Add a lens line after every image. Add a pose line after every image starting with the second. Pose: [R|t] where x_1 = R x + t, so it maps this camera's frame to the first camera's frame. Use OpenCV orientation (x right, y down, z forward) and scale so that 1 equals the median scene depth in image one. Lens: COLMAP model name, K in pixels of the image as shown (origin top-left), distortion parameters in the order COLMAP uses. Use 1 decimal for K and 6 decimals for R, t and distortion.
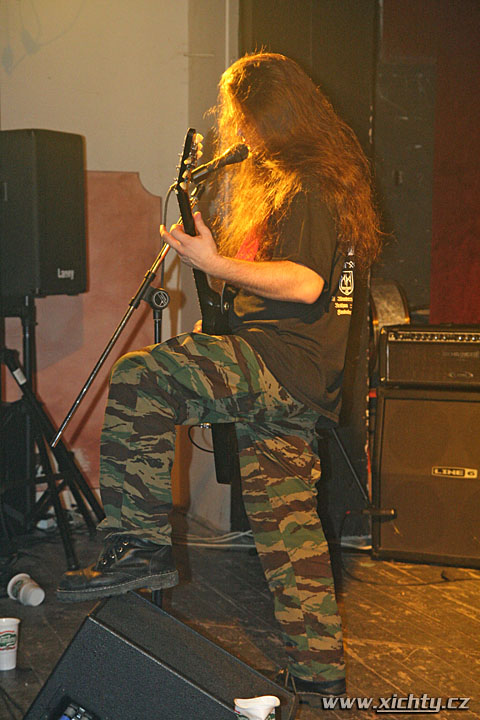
lens RADIAL K [[1661.7, 0, 240.0], [0, 1661.7, 360.0], [0, 0, 1]] dist [0.012635, 0.218724]
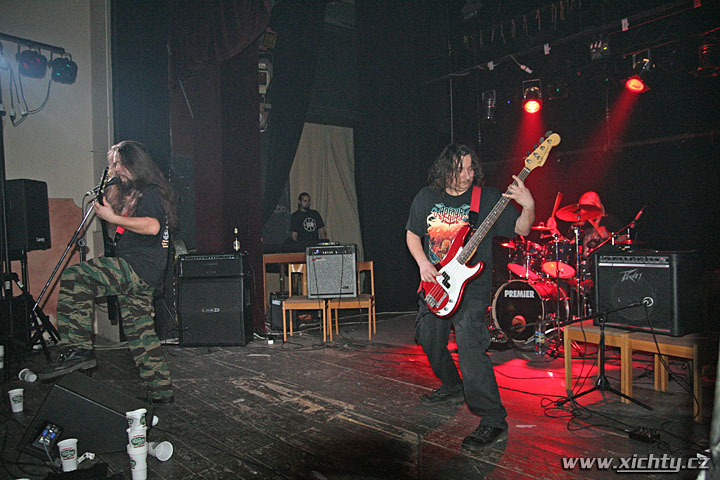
lens RADIAL K [[575.0, 0, 360.0], [0, 575.0, 240.0], [0, 0, 1]] dist [-0.035715, 0.002733]
pose [[0.919415, -0.038121, 0.391436, -0.004154], [0.059631, 0.997297, -0.042938, 0.015134], [-0.388741, 0.062820, 0.919203, 0.107481]]
